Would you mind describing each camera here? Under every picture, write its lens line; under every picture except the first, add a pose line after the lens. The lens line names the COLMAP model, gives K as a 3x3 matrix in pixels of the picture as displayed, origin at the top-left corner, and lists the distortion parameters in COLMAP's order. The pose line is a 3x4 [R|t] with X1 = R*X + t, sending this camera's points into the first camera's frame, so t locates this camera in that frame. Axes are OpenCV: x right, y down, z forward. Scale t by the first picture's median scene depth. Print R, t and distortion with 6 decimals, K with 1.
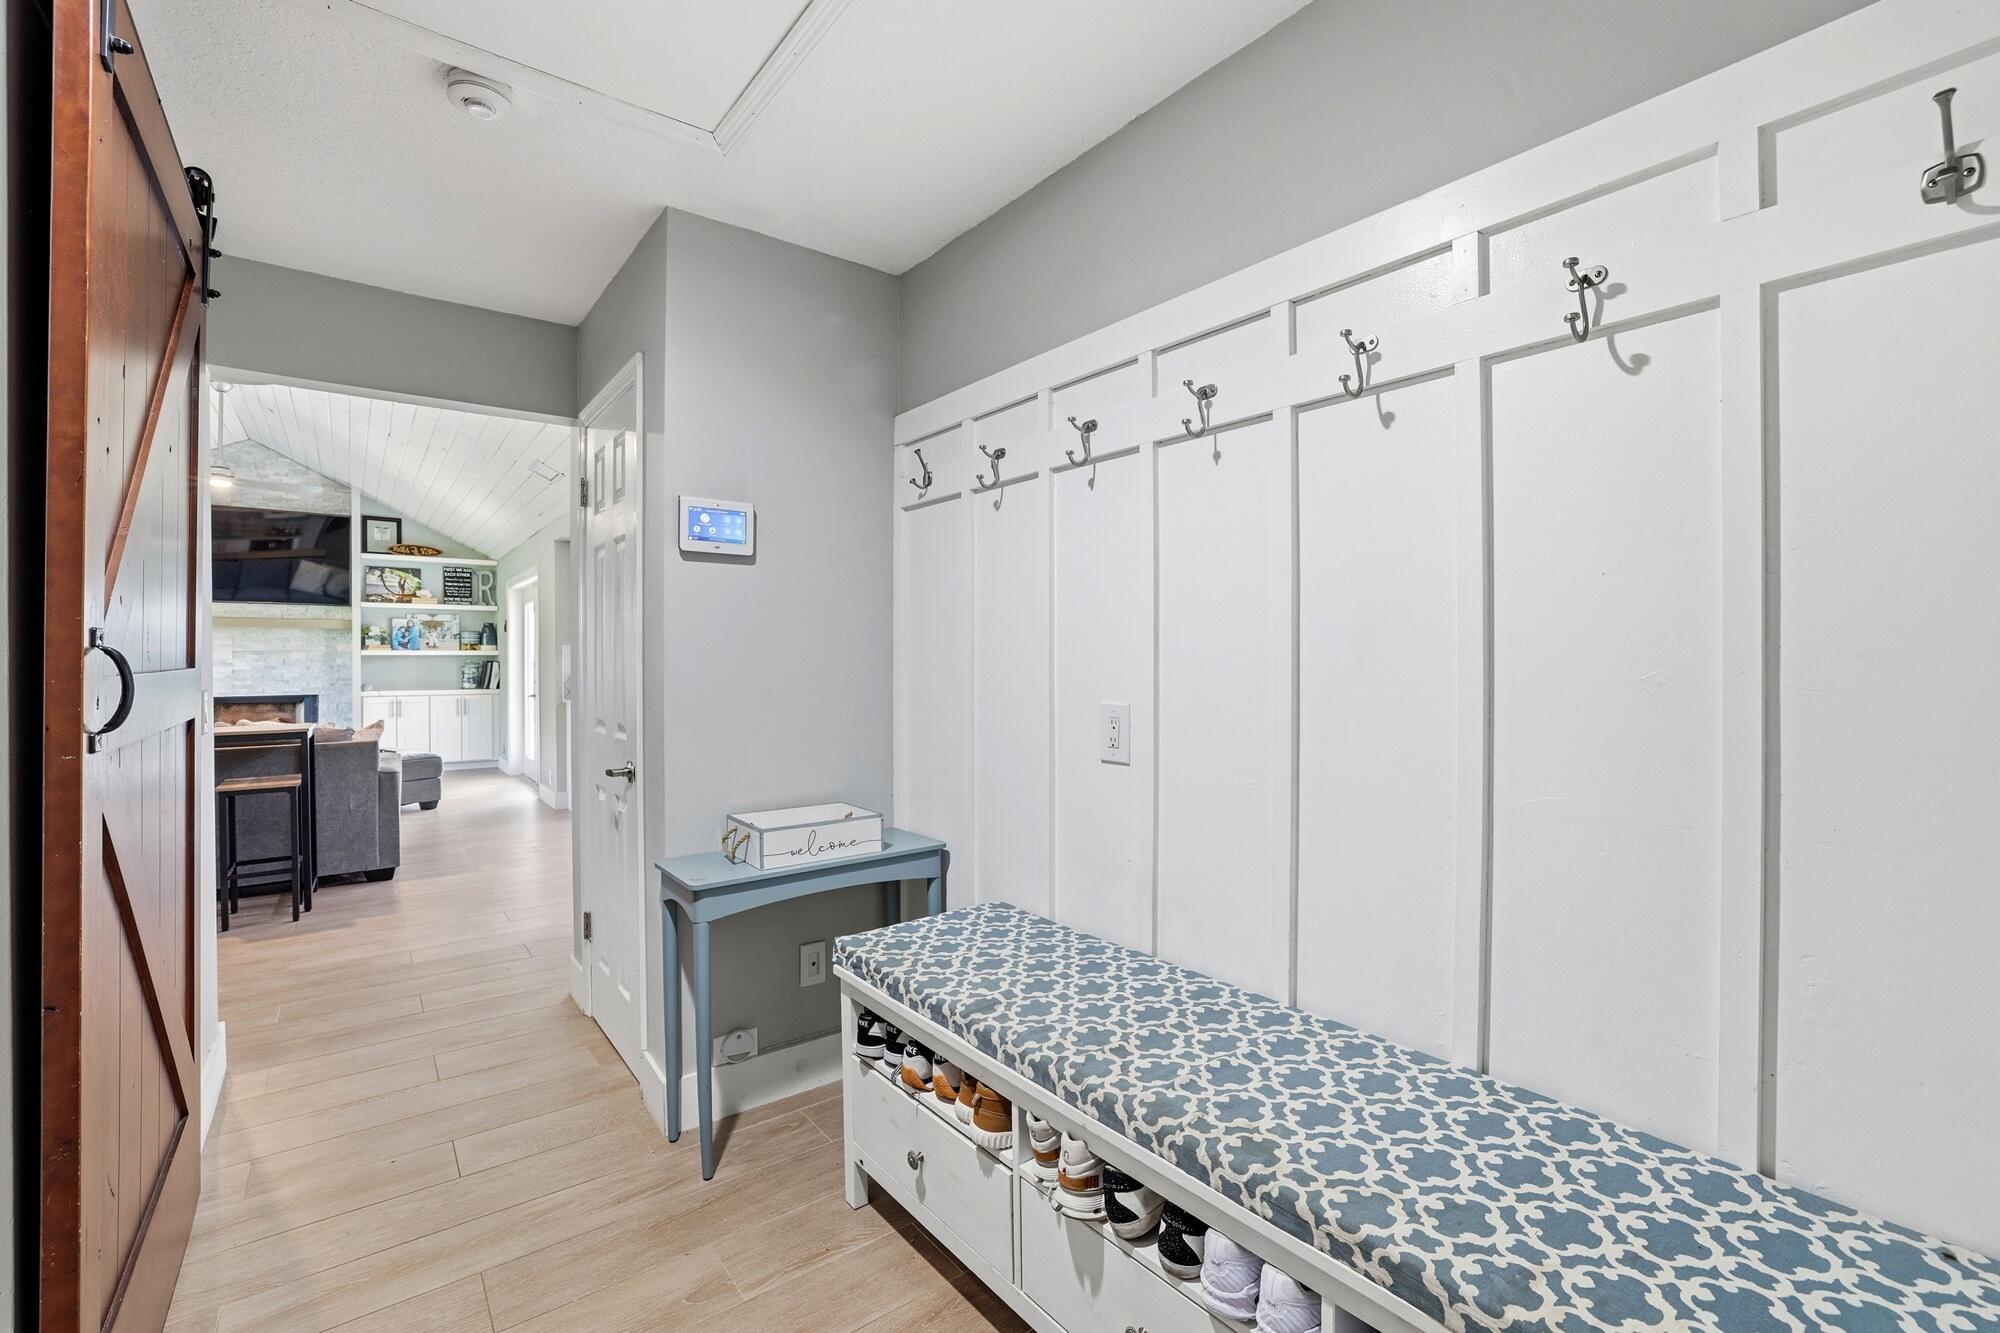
lens RADIAL K [[862.8, 0, 990.3], [0, 862.8, 661.3], [0, 0, 1]] dist [-0.031582, 0.003494]
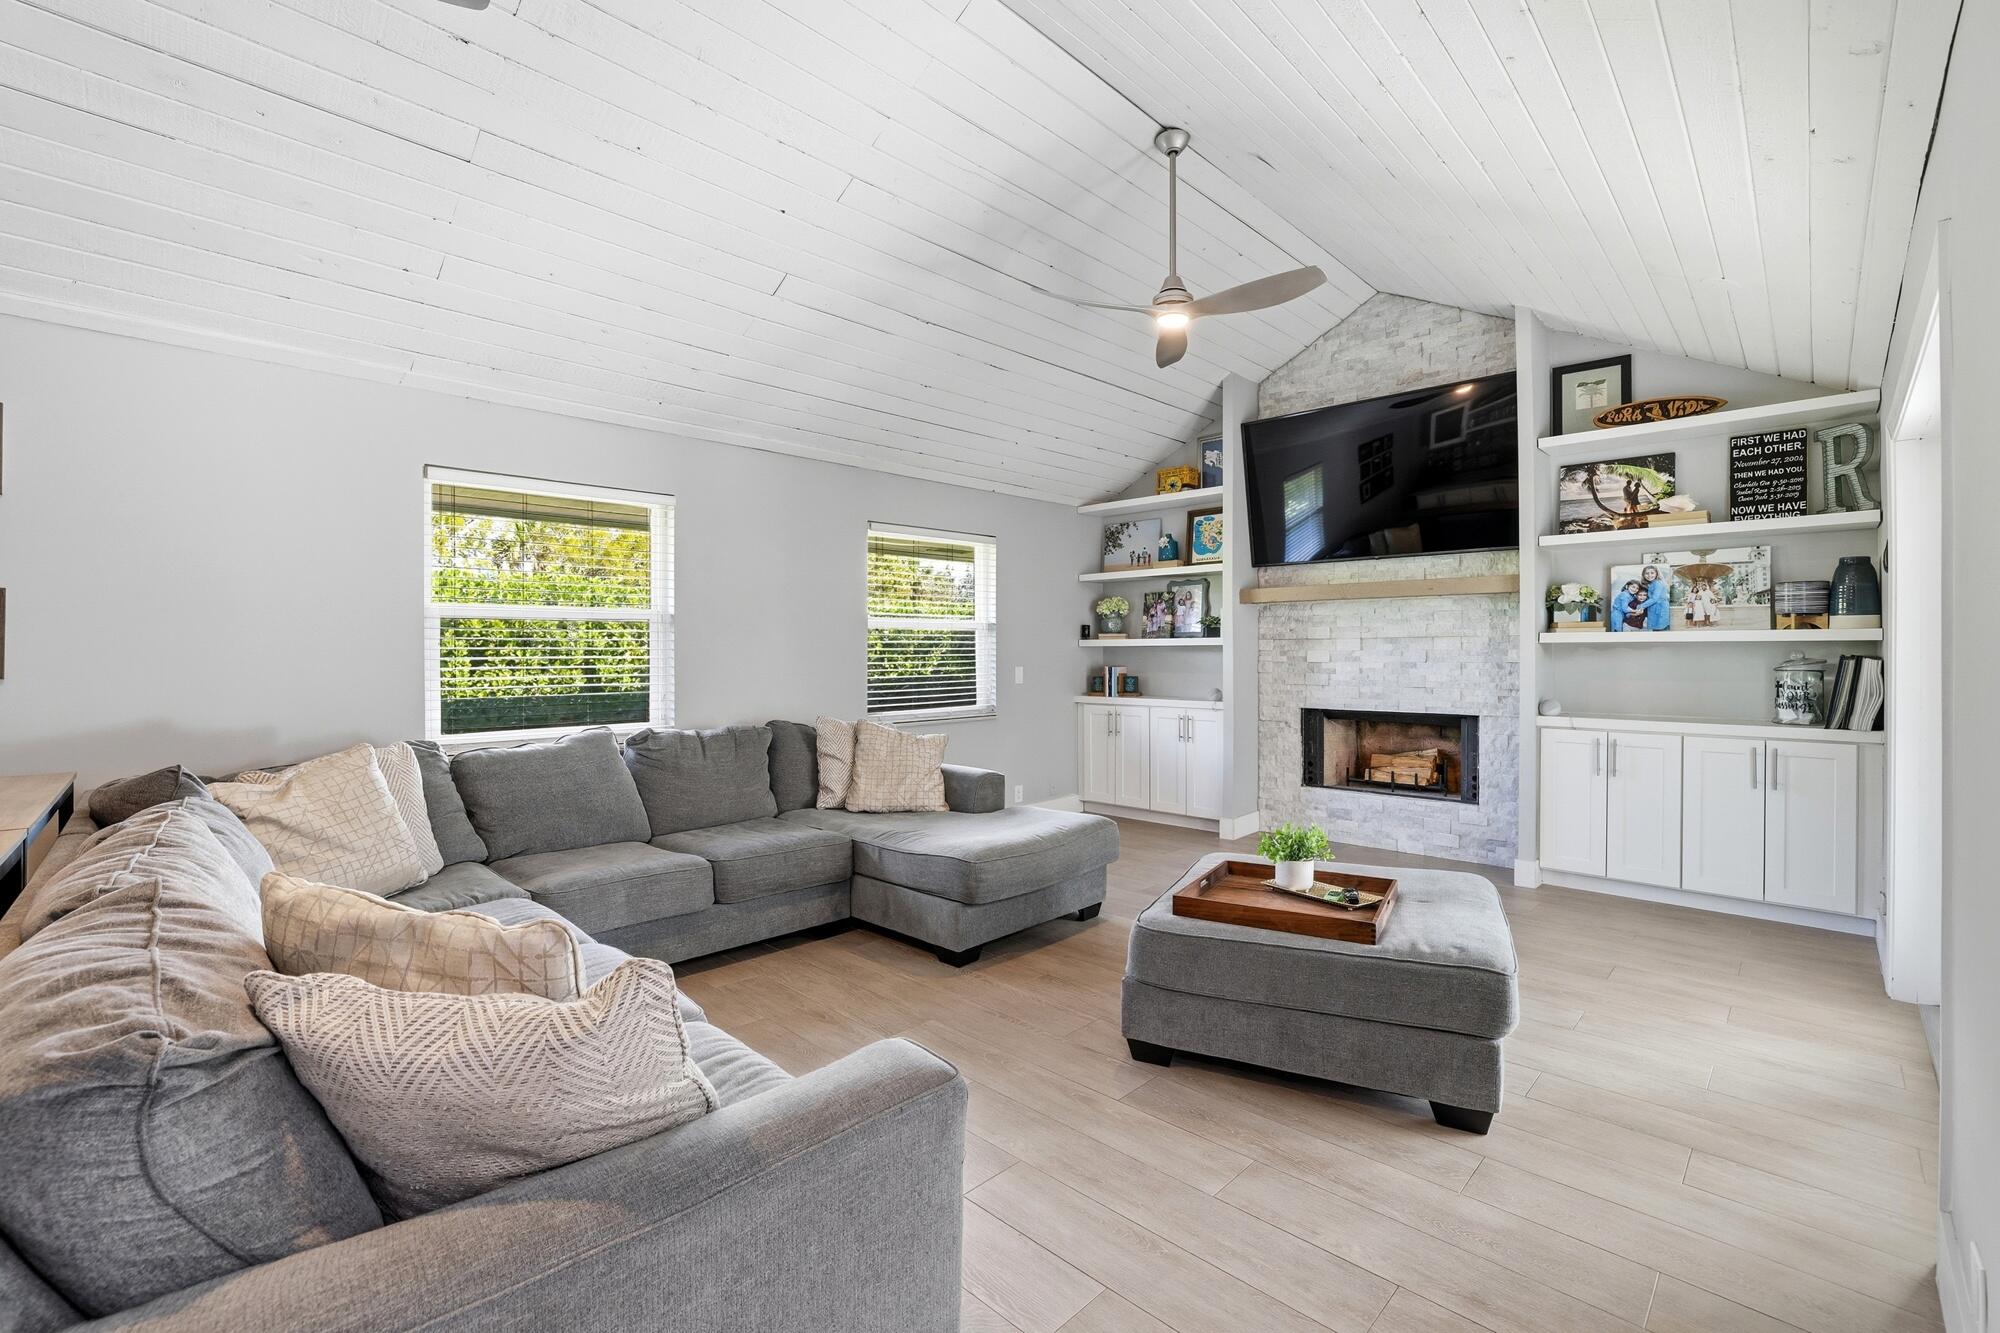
lens RADIAL K [[862.8, 0, 992.7], [0, 862.8, 655.3], [0, 0, 1]] dist [-0.031582, 0.003494]
pose [[0.146706, 0.005279, -0.989166, -0.282346], [-0.000941, 0.999986, 0.005198, -0.002331], [0.989180, 0.000168, 0.146709, 0.585414]]
